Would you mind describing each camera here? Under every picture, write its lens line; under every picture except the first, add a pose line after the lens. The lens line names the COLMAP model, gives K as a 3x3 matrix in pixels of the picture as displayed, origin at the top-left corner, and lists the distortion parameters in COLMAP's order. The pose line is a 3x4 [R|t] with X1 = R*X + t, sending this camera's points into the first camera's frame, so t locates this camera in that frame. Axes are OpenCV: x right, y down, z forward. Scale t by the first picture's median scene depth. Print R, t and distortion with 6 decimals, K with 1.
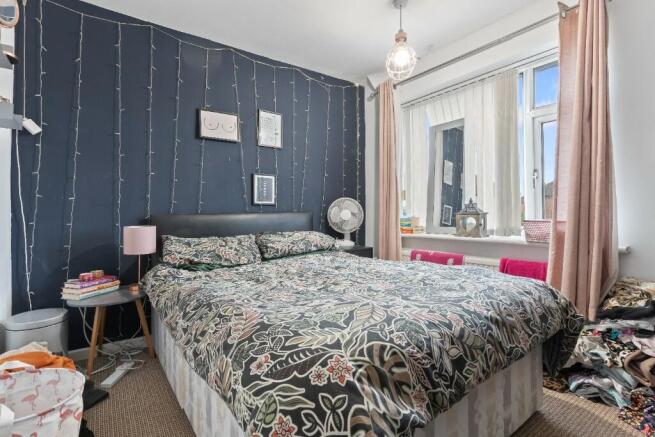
lens RADIAL K [[317.4, 0, 322.7], [0, 317.4, 213.3], [0, 0, 1]] dist [0.003804, 0.000689]
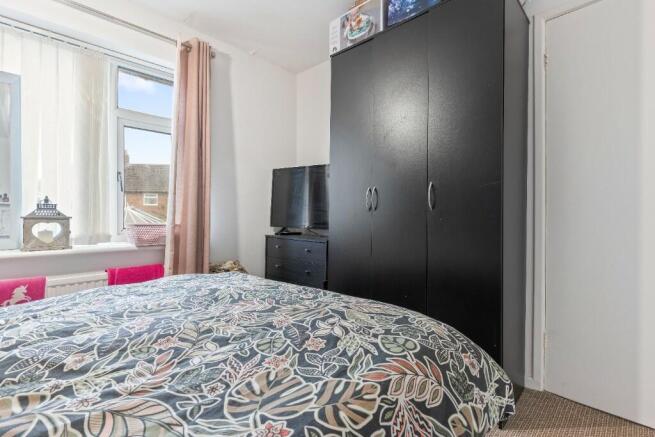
lens RADIAL K [[317.4, 0, 320.6], [0, 317.4, 219.2], [0, 0, 1]] dist [0.003804, 0.000689]
pose [[-0.172037, -0.001134, 0.985090, -0.633787], [-0.003279, 0.999994, 0.000579, 0.003128], [-0.985085, -0.003131, -0.172039, 0.932698]]
